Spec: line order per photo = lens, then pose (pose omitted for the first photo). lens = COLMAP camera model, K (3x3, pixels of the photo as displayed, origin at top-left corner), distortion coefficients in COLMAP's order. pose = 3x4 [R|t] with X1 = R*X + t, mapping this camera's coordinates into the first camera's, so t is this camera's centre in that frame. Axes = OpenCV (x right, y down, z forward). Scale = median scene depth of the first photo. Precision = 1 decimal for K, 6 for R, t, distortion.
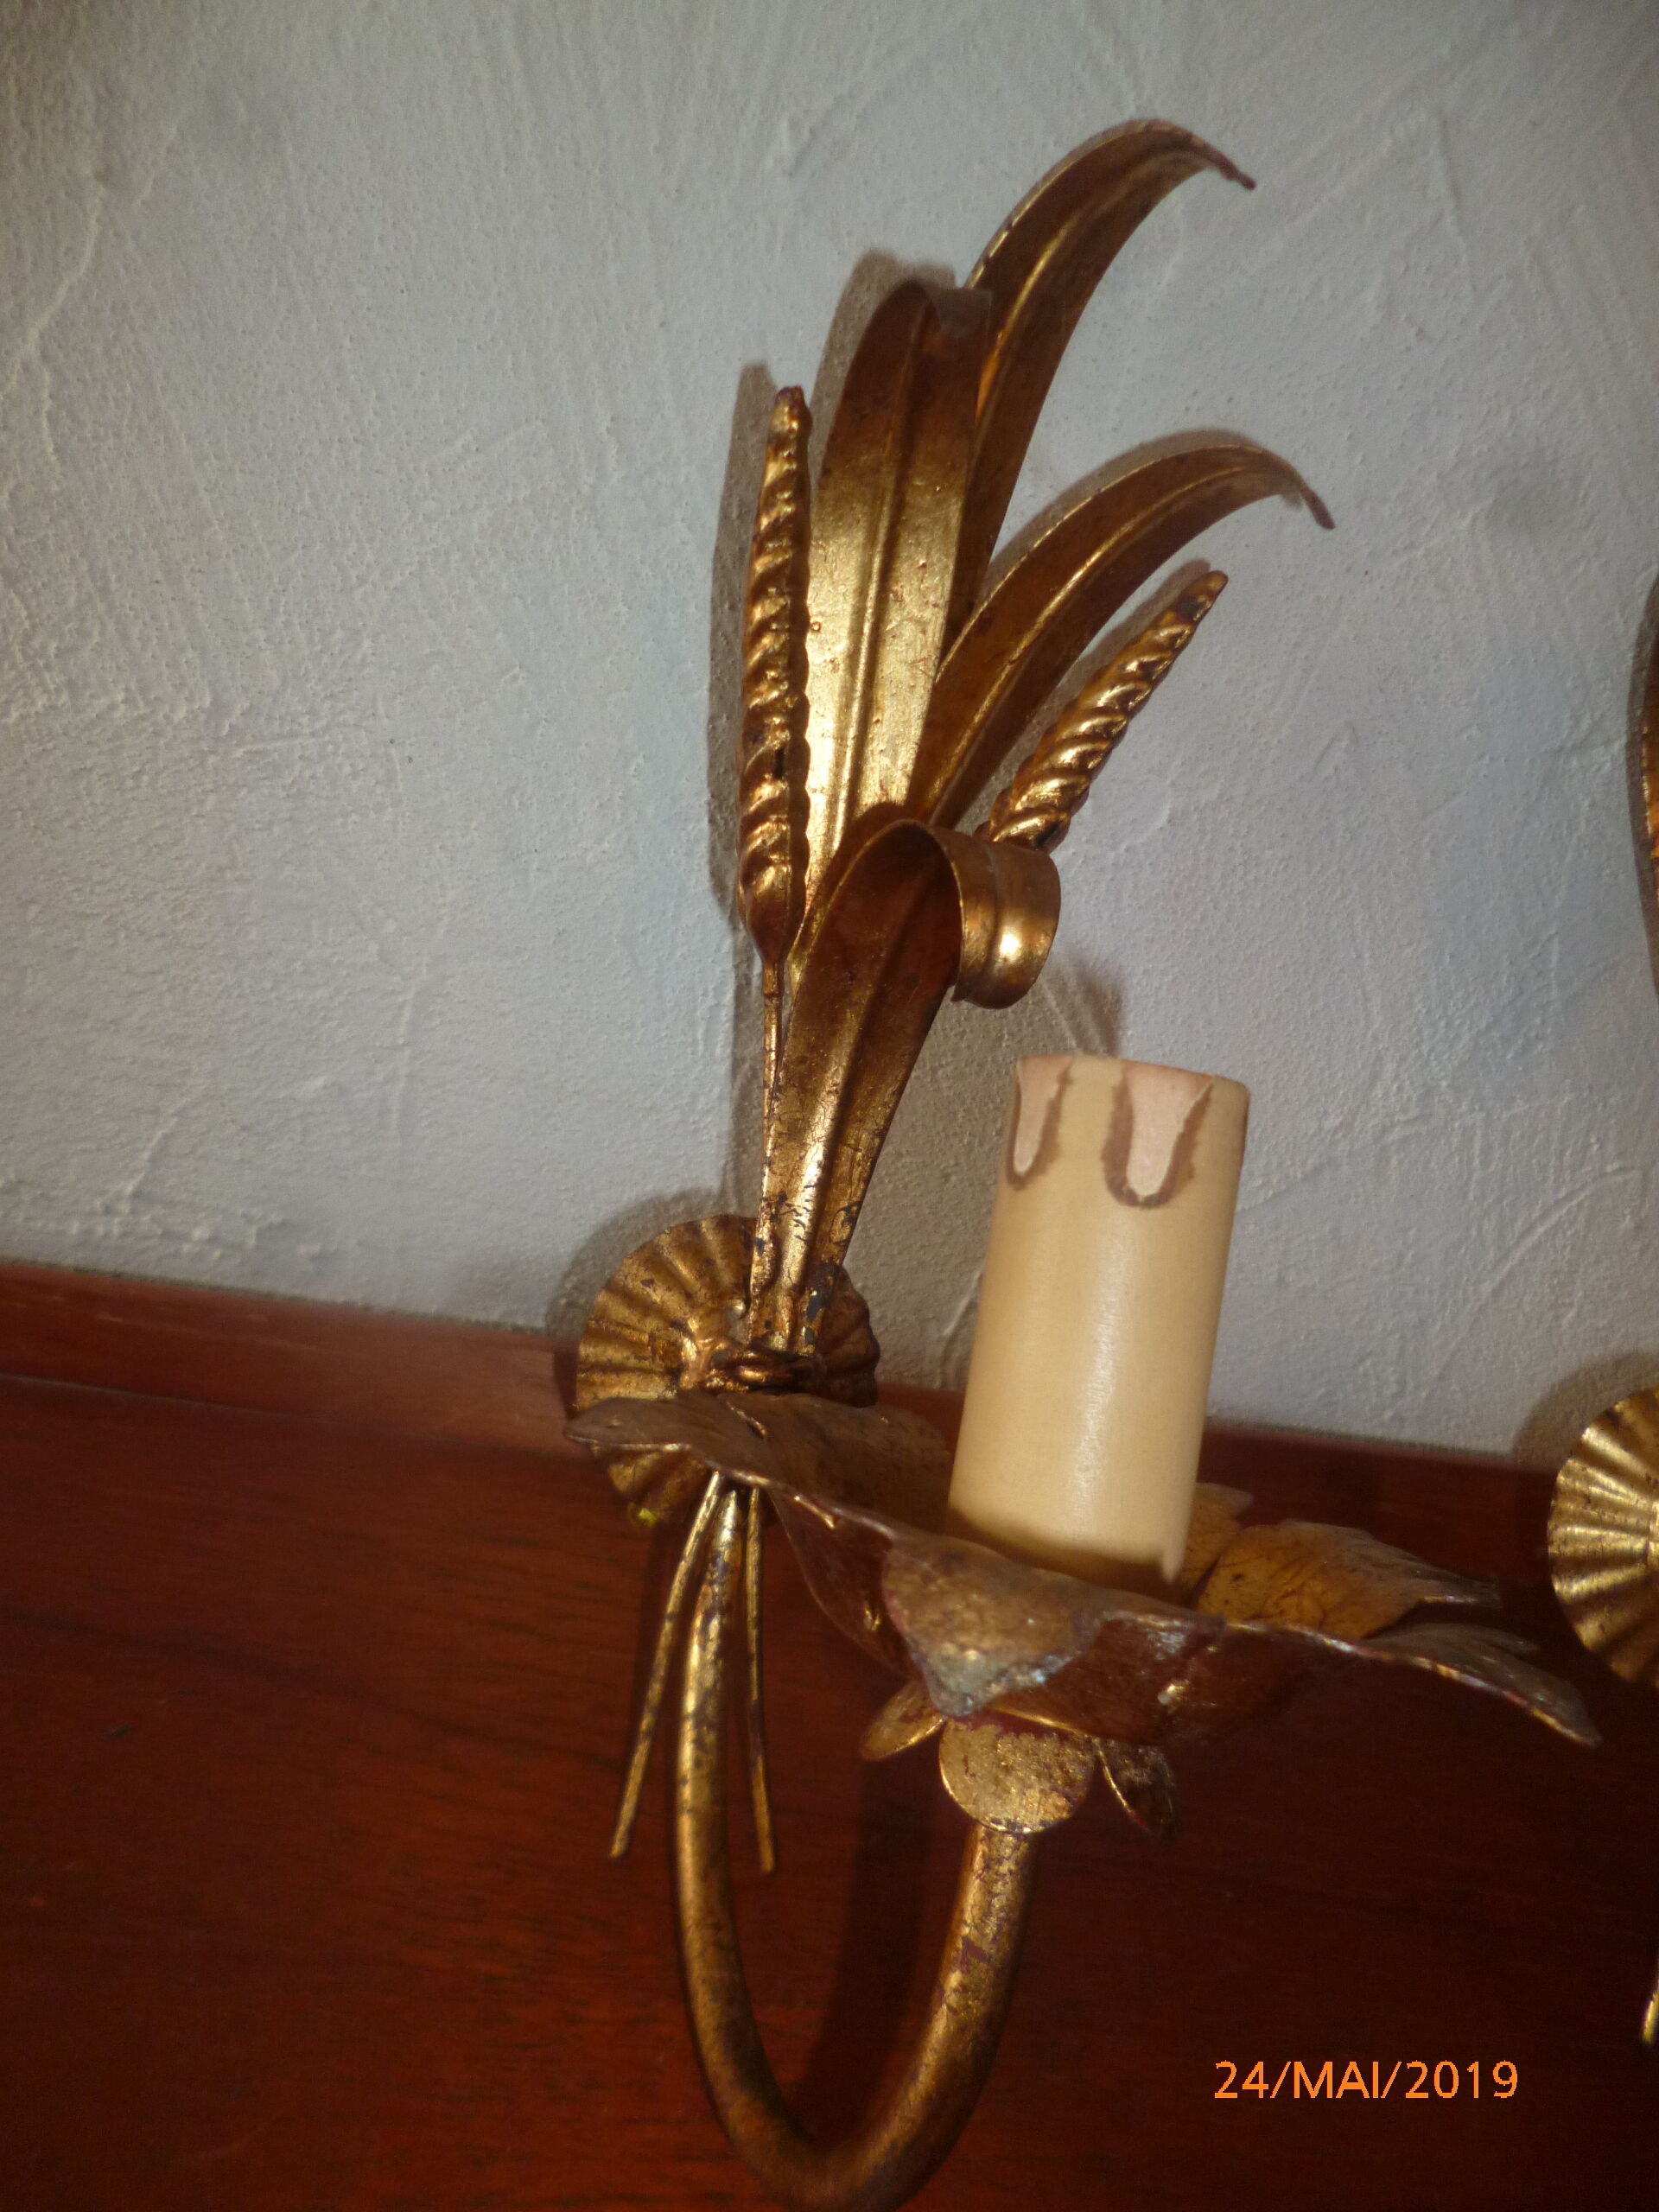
lens RADIAL K [[1451.9, 0, 829.5], [0, 1451.9, 1106.0], [0, 0, 1]] dist [-0.078488, 0.023583]
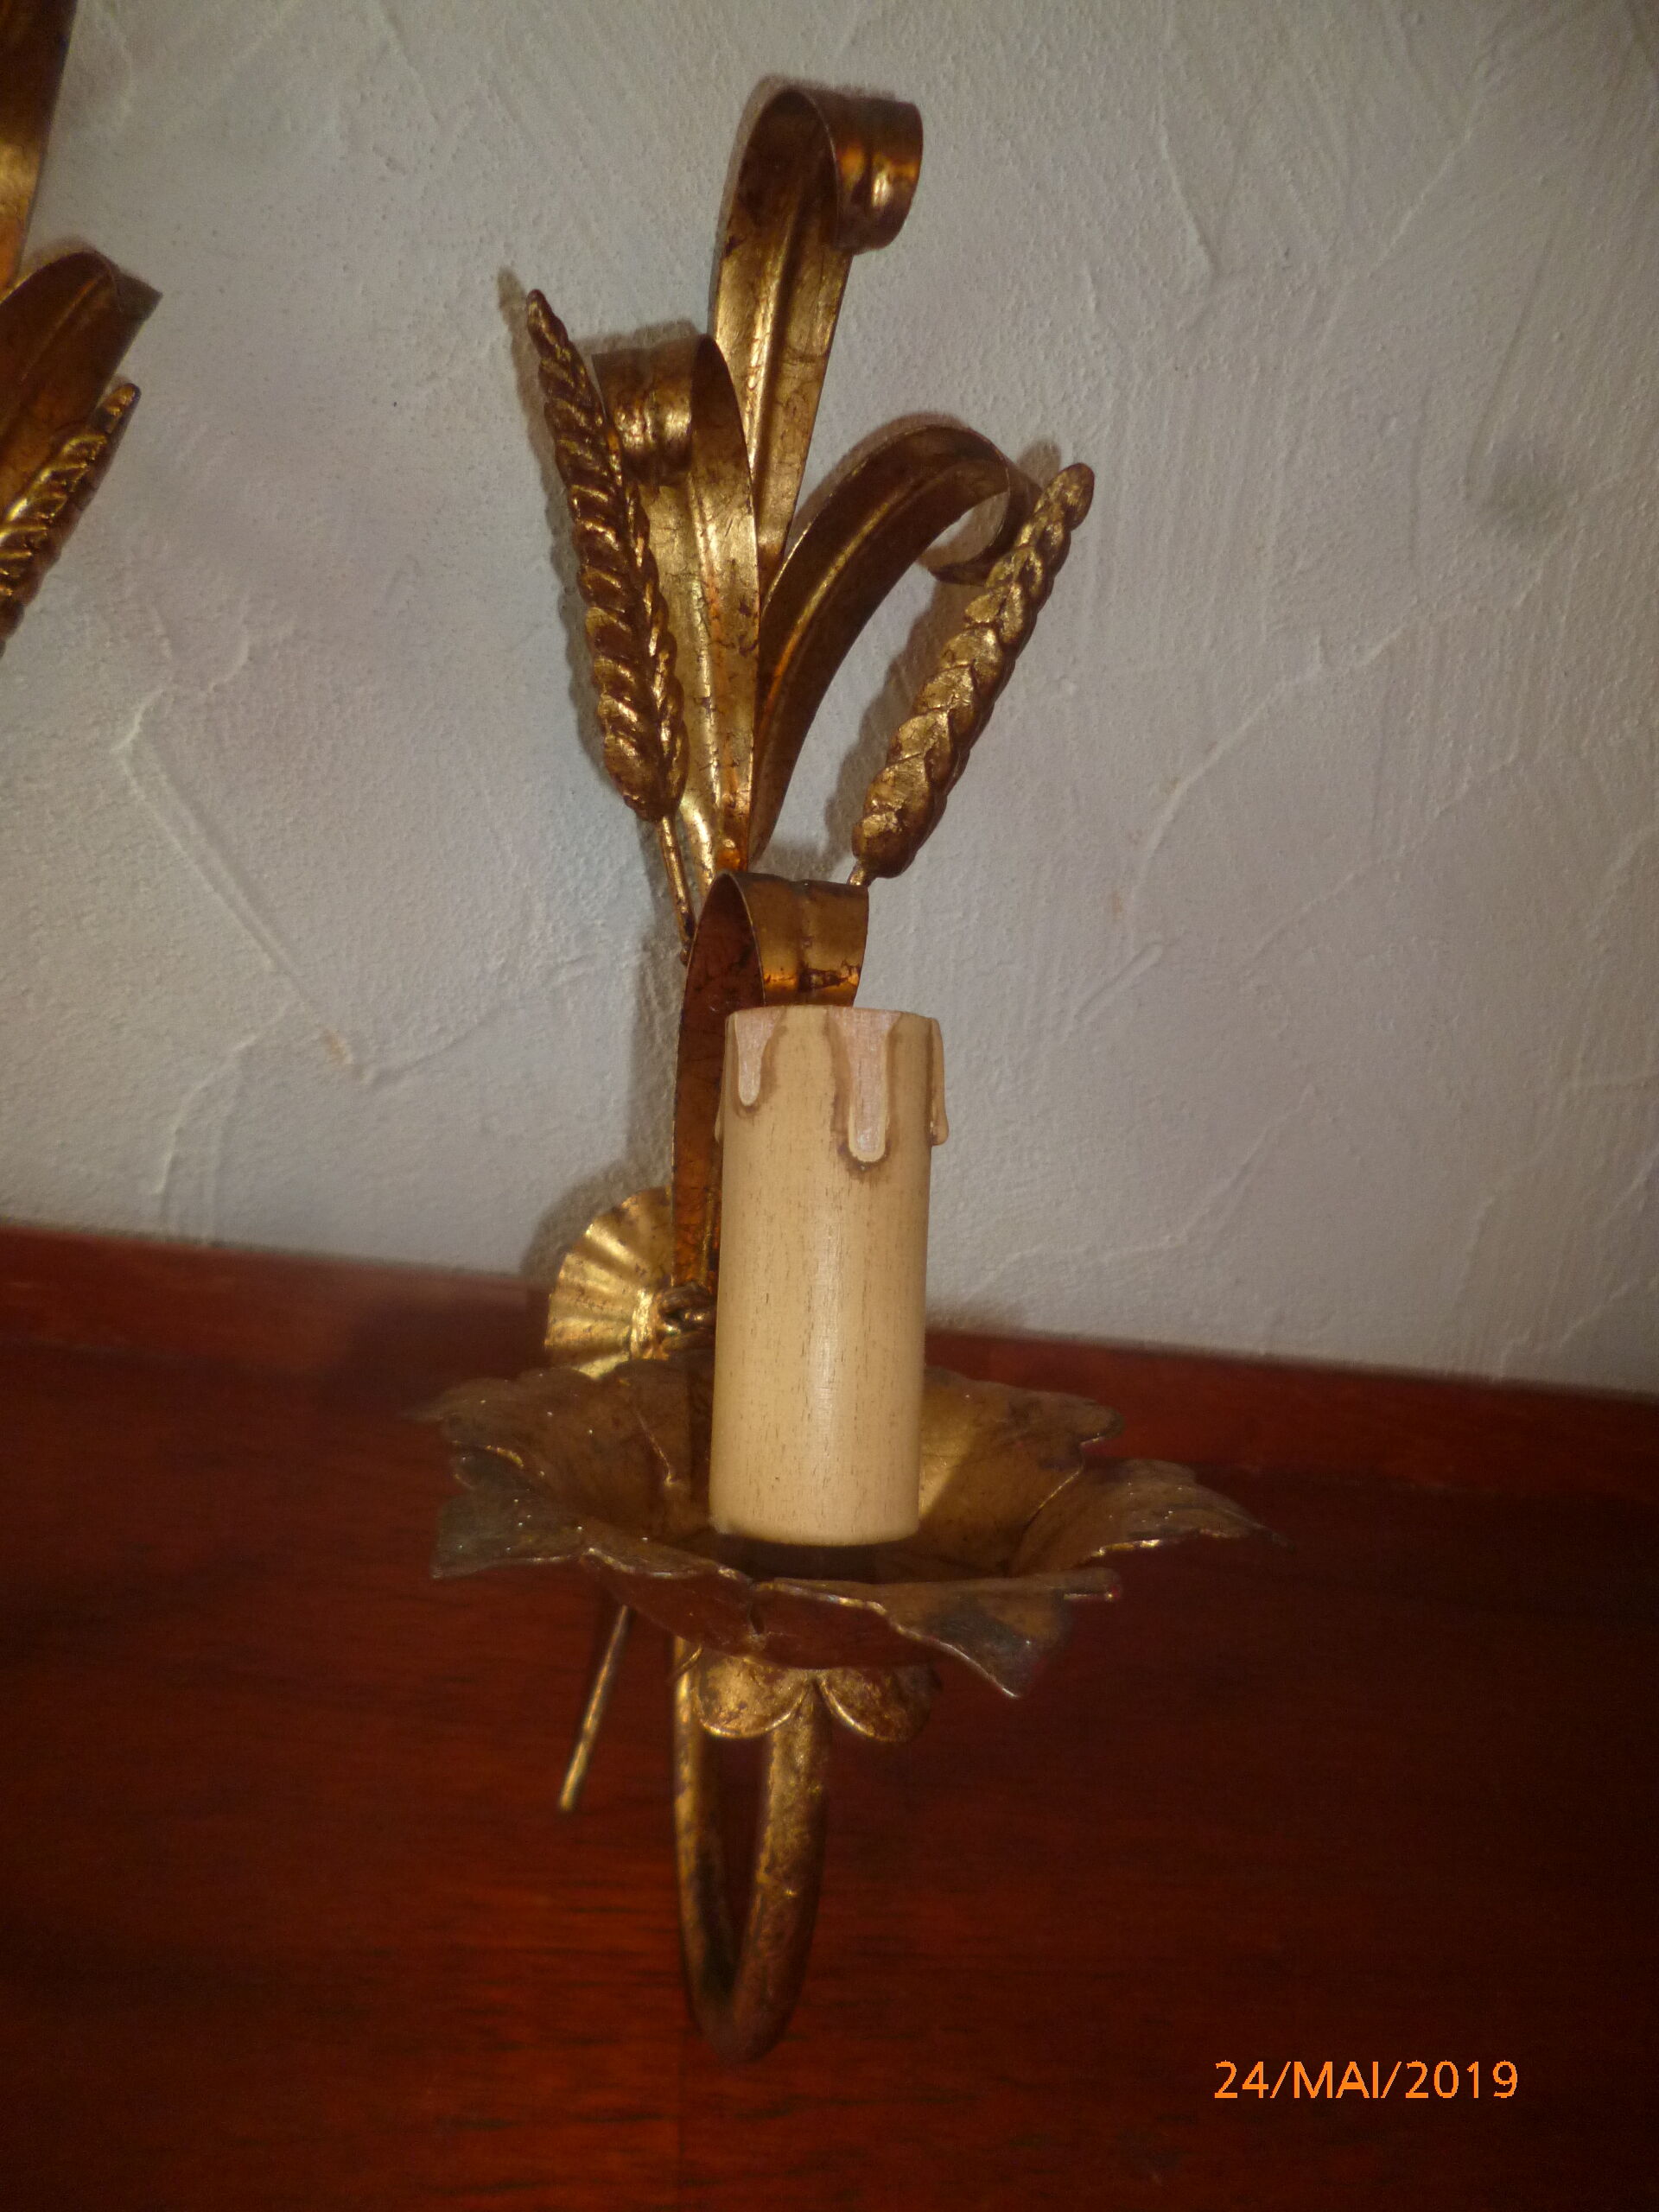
lens RADIAL K [[1451.9, 0, 829.5], [0, 1451.9, 1106.0], [0, 0, 1]] dist [-0.078488, 0.023583]
pose [[0.996107, -0.025814, 0.084284, 0.526229], [0.026164, 0.999653, -0.003050, 0.127789], [-0.084176, 0.005243, 0.996437, -0.039894]]
